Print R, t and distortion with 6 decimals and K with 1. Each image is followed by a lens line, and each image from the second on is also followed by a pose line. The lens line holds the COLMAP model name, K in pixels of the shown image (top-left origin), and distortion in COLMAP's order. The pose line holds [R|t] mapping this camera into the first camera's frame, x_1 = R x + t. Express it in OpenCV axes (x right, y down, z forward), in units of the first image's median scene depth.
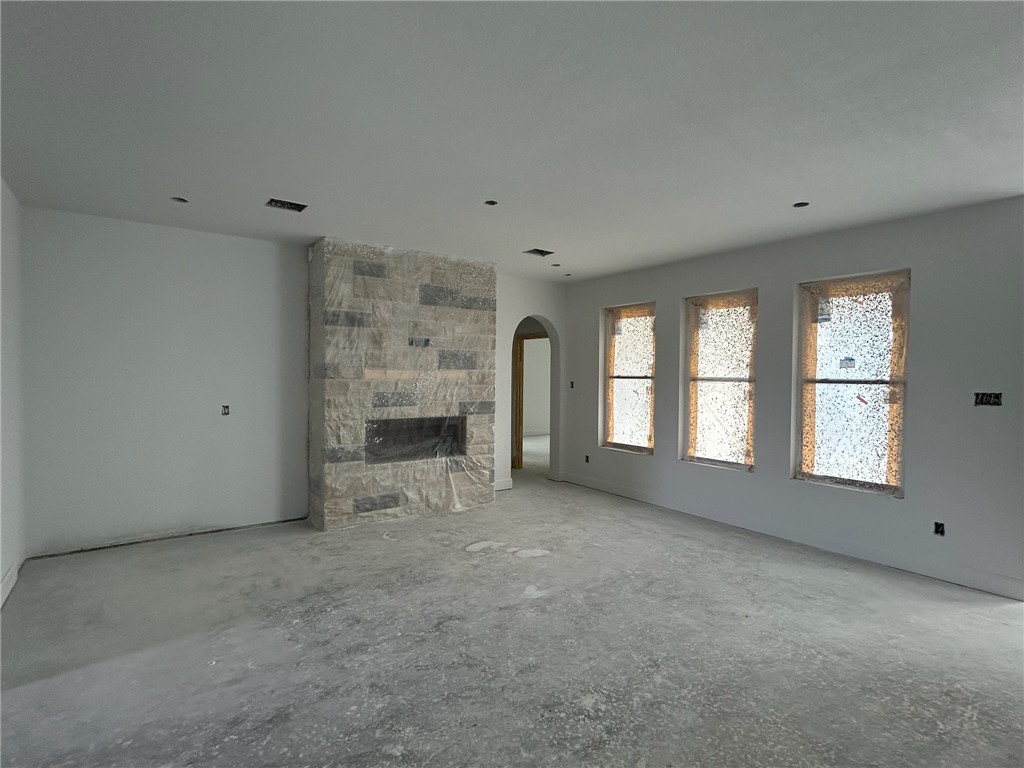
lens RADIAL K [[518.8, 0, 511.1], [0, 518.8, 386.6], [0, 0, 1]] dist [-0.004578, 0.002972]
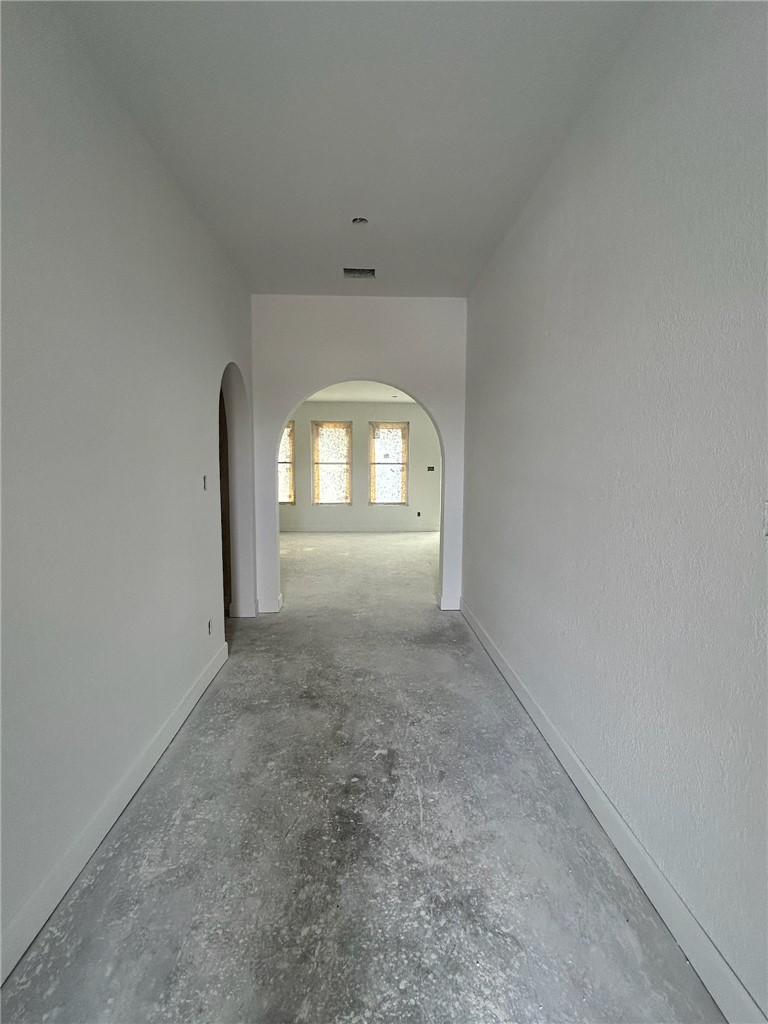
lens RADIAL K [[495.7, 0, 380.5], [0, 495.7, 514.4], [0, 0, 1]] dist [-0.001152, 0.001124]
pose [[0.551293, -0.093339, 0.829074, -1.250328], [0.022062, 0.995006, 0.097350, 0.000948], [-0.834020, -0.035378, 0.550599, -0.271432]]
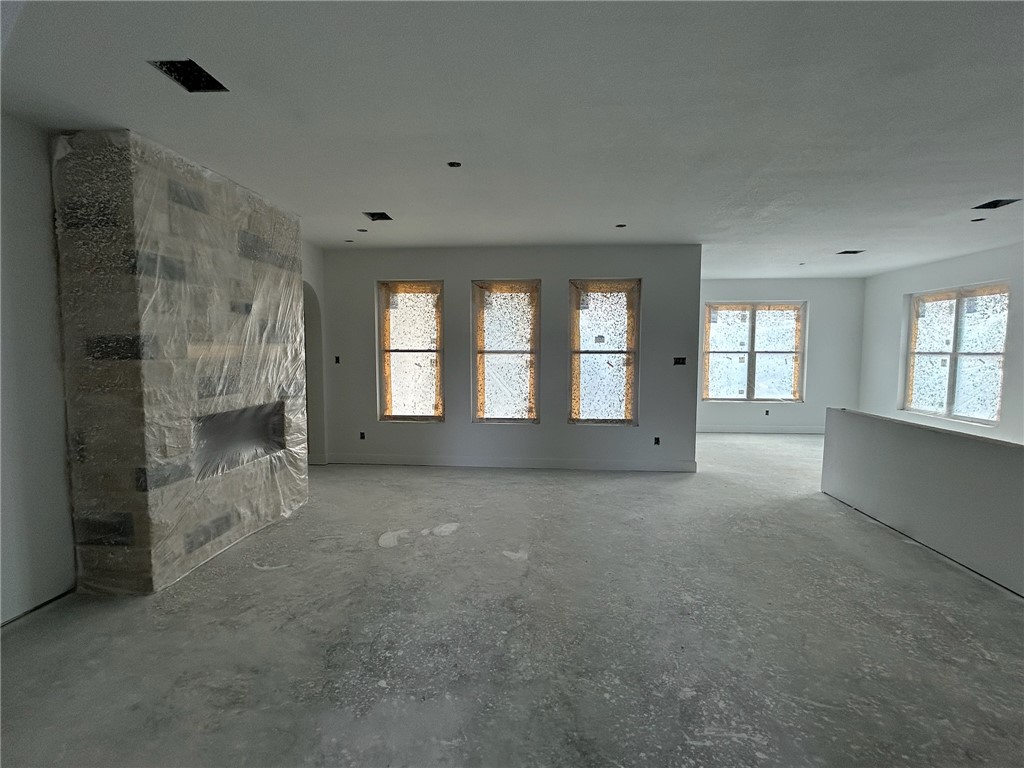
lens RADIAL K [[495.7, 0, 511.5], [0, 495.7, 385.1], [0, 0, 1]] dist [-0.001152, 0.001124]
pose [[0.655344, -0.064908, 0.752536, -0.510618], [0.023467, 0.997570, 0.065606, -0.012957], [-0.754966, -0.025335, 0.655275, 0.254009]]
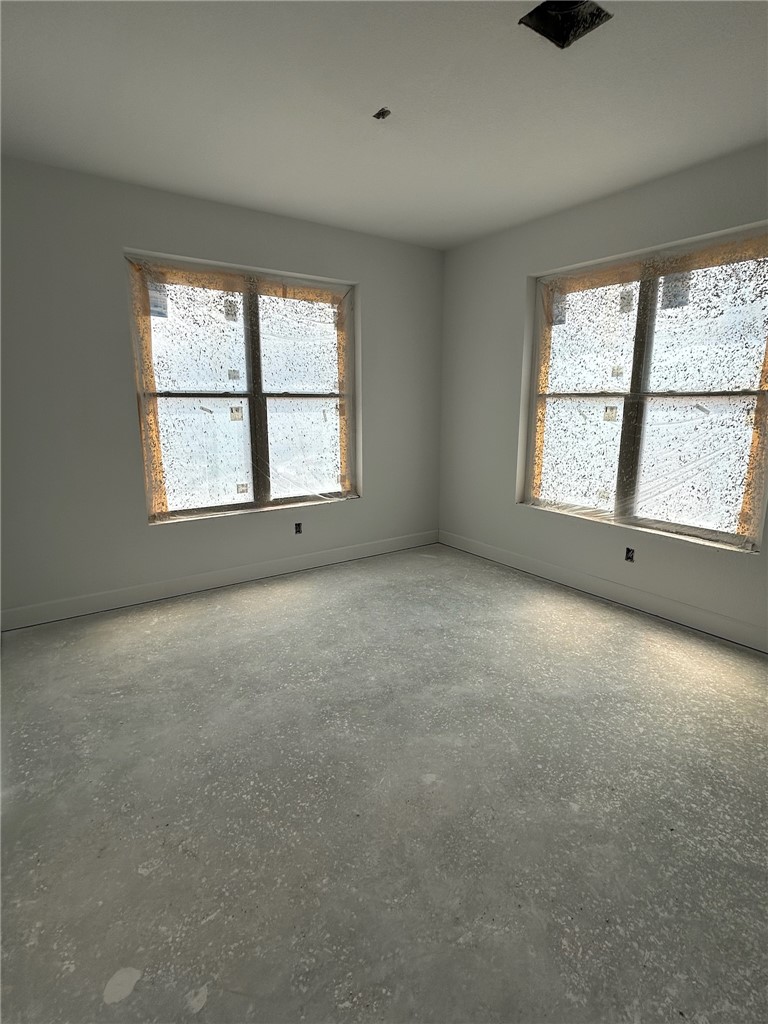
lens RADIAL K [[518.8, 0, 385.9], [0, 518.8, 510.4], [0, 0, 1]] dist [-0.004578, 0.002972]
pose [[0.009492, -0.217595, 0.975993, 0.604469], [0.023226, 0.975822, 0.217331, 0.011110], [-0.999685, 0.020606, 0.014316, 0.570367]]
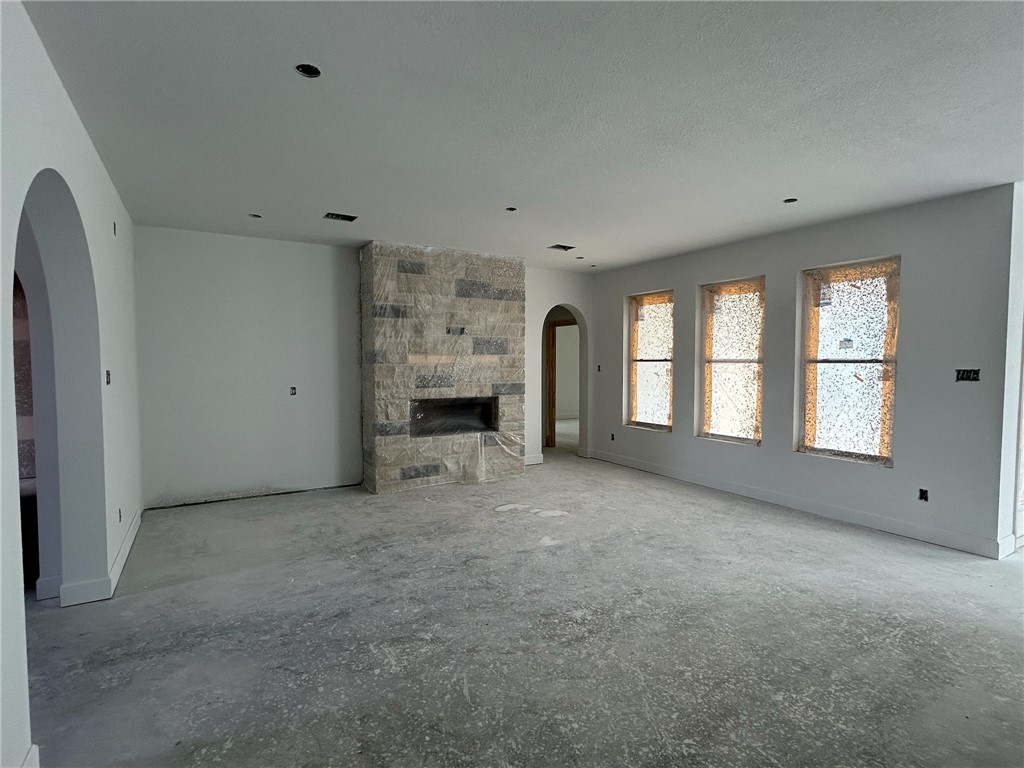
lens RADIAL K [[518.8, 0, 511.2], [0, 518.8, 387.1], [0, 0, 1]] dist [-0.004578, 0.002972]
pose [[0.995674, -0.005357, -0.092765, 0.051424], [0.007685, 0.999664, 0.024748, 0.011164], [0.092601, -0.025354, 0.995380, -0.125039]]
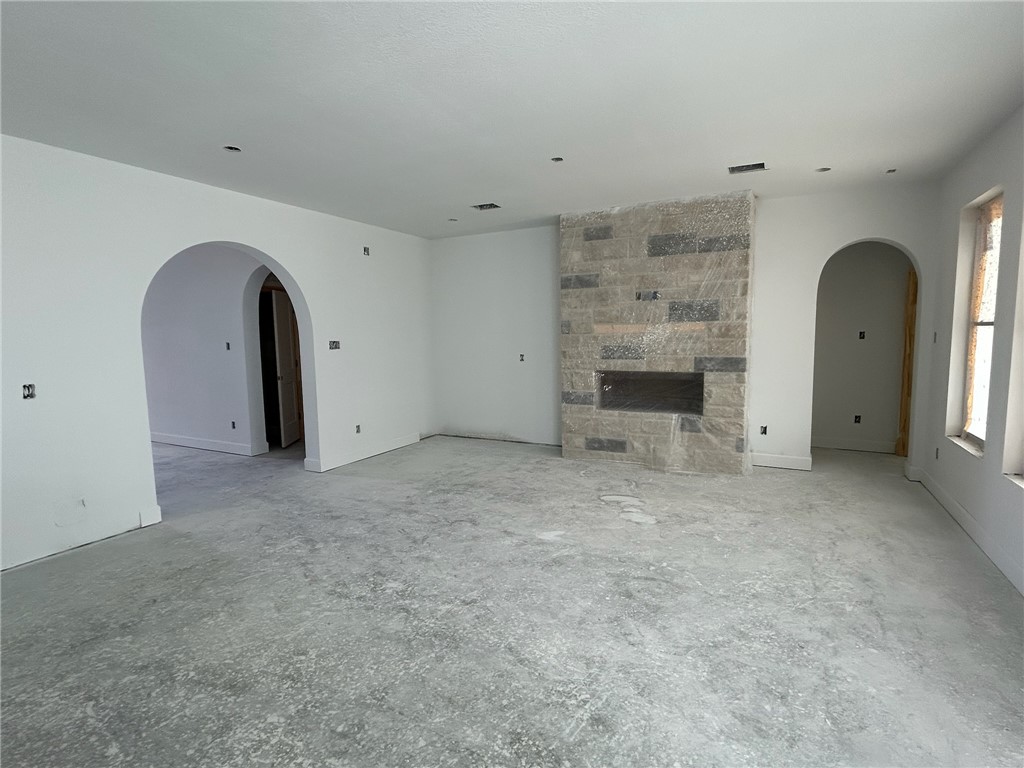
lens RADIAL K [[518.8, 0, 510.3], [0, 518.8, 386.7], [0, 0, 1]] dist [-0.004578, 0.002972]
pose [[0.446058, 0.076950, -0.891690, 0.667703], [-0.000636, 0.996324, 0.085661, 0.004328], [0.895004, -0.037643, 0.444468, 0.341410]]
